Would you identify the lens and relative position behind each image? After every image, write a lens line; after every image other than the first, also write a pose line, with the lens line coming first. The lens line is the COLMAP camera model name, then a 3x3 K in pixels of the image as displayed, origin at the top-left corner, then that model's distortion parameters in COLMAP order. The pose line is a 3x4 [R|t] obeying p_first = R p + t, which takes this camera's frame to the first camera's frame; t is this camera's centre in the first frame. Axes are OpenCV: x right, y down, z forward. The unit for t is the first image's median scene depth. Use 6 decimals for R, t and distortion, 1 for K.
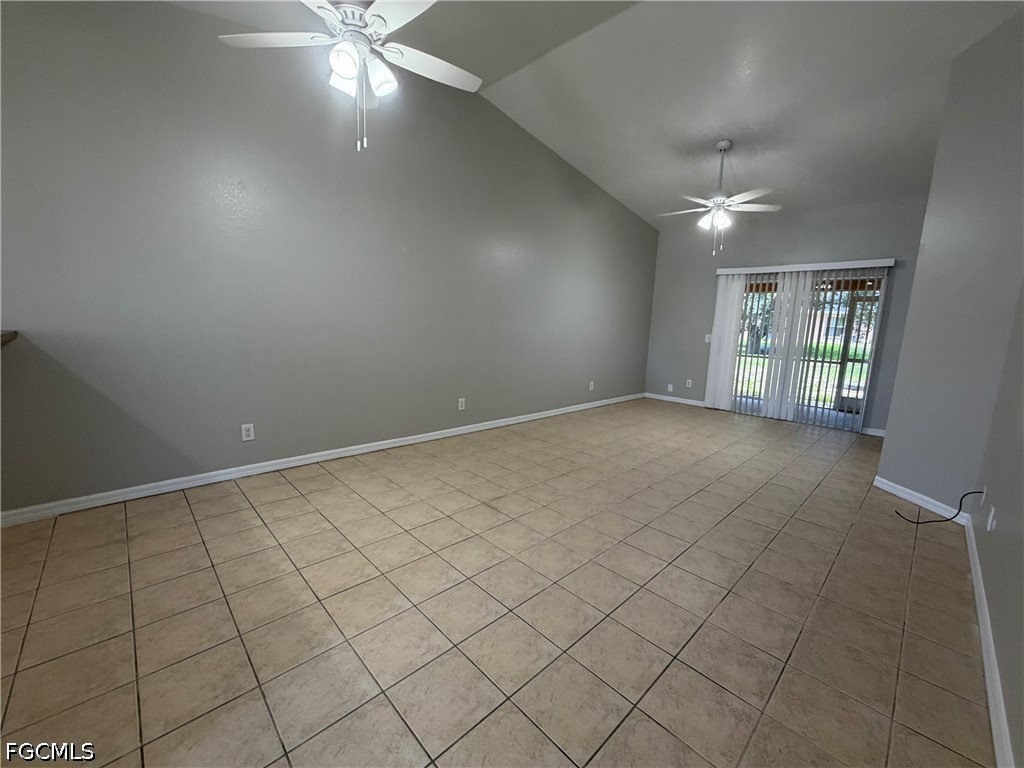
lens RADIAL K [[410.2, 0, 509.3], [0, 410.2, 384.3], [0, 0, 1]] dist [0.003066, 0.000223]
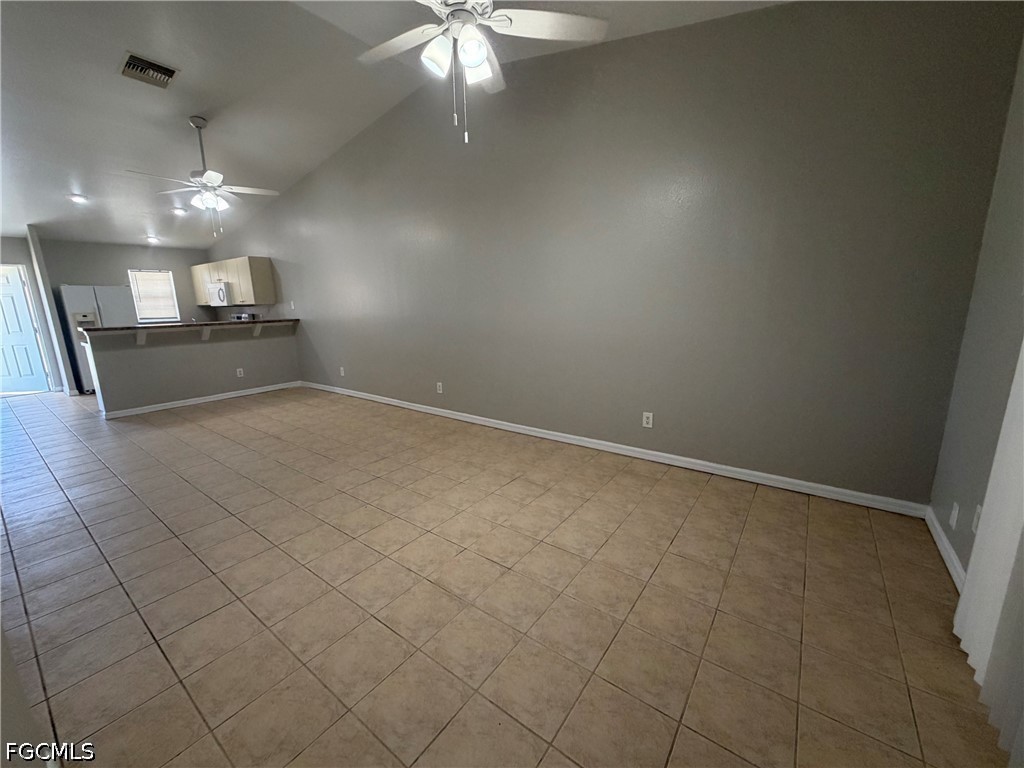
lens RADIAL K [[410.2, 0, 509.3], [0, 410.2, 384.3], [0, 0, 1]] dist [0.003066, 0.000223]
pose [[0.187042, 0.131998, -0.973443, 0.962072], [-0.152744, 0.982787, 0.103916, -0.098283], [0.970404, 0.129251, 0.203985, 1.005727]]
